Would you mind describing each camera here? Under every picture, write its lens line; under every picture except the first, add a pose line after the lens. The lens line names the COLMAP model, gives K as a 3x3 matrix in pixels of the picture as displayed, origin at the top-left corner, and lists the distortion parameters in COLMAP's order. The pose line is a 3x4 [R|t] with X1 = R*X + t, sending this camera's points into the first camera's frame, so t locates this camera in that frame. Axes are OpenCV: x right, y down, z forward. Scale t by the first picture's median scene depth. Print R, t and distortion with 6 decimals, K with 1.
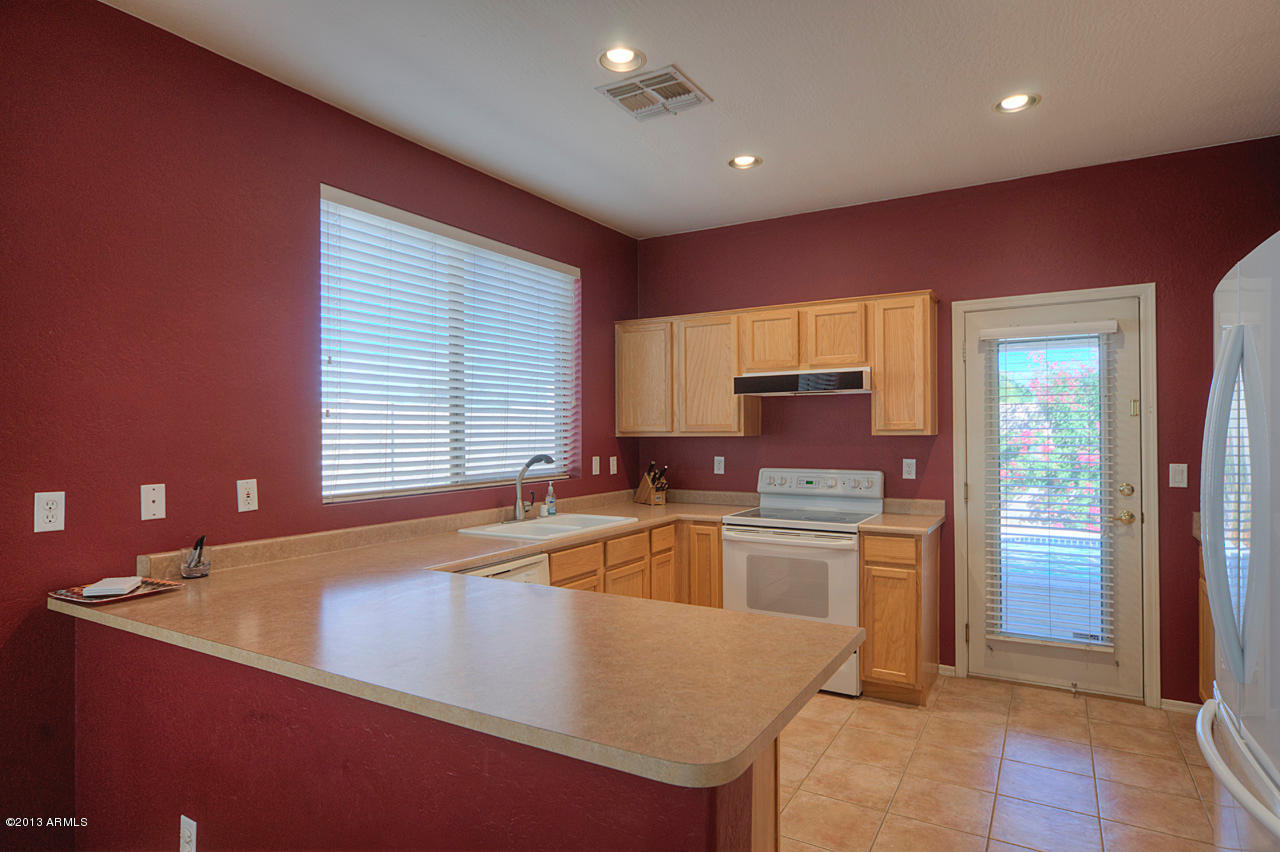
lens RADIAL K [[703.1, 0, 633.6], [0, 703.1, 436.9], [0, 0, 1]] dist [-0.008487, -0.000248]
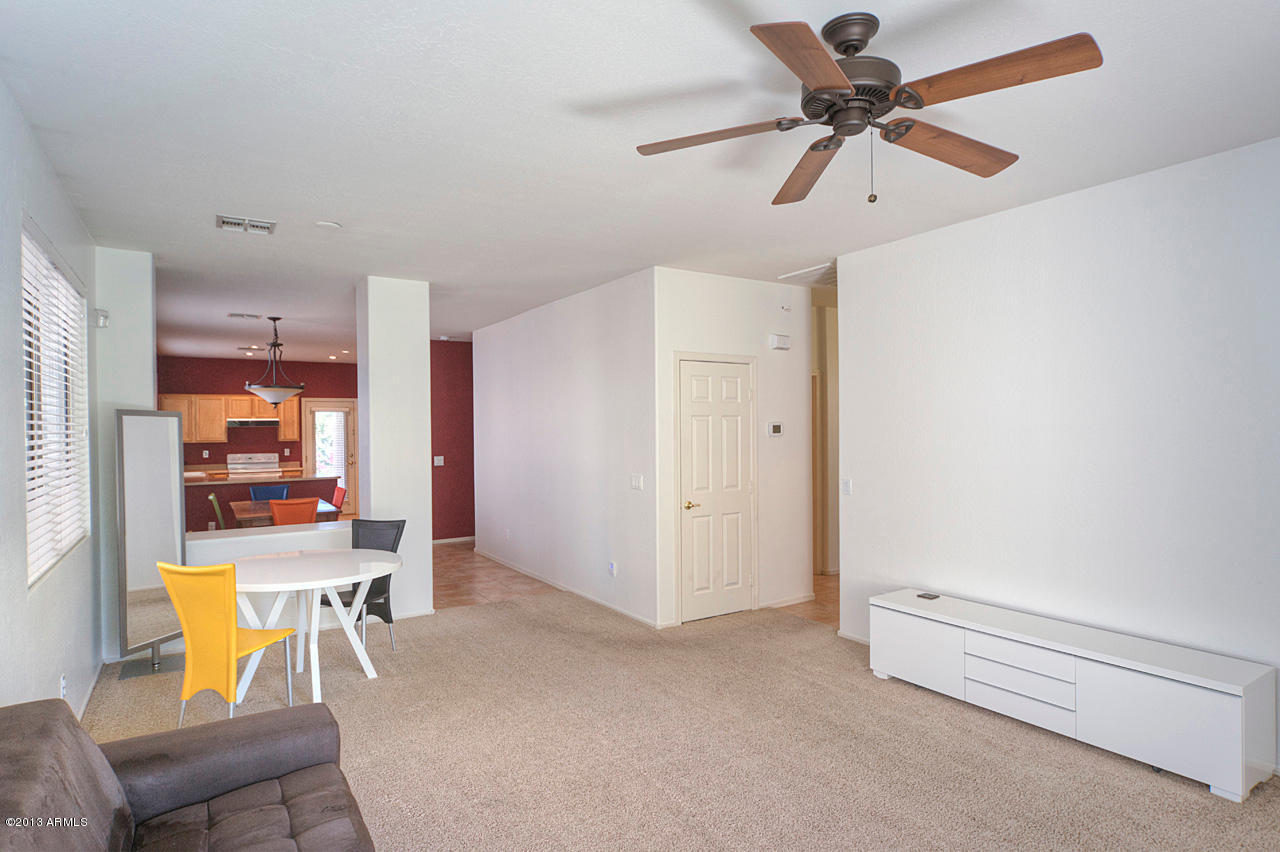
lens RADIAL K [[703.1, 0, 654.2], [0, 703.1, 418.4], [0, 0, 1]] dist [-0.008487, -0.000248]
pose [[0.431669, 0.014277, 0.901919, -1.679094], [0.012227, 0.999690, -0.021676, -0.014715], [-0.901949, 0.020385, 0.431360, -1.754442]]
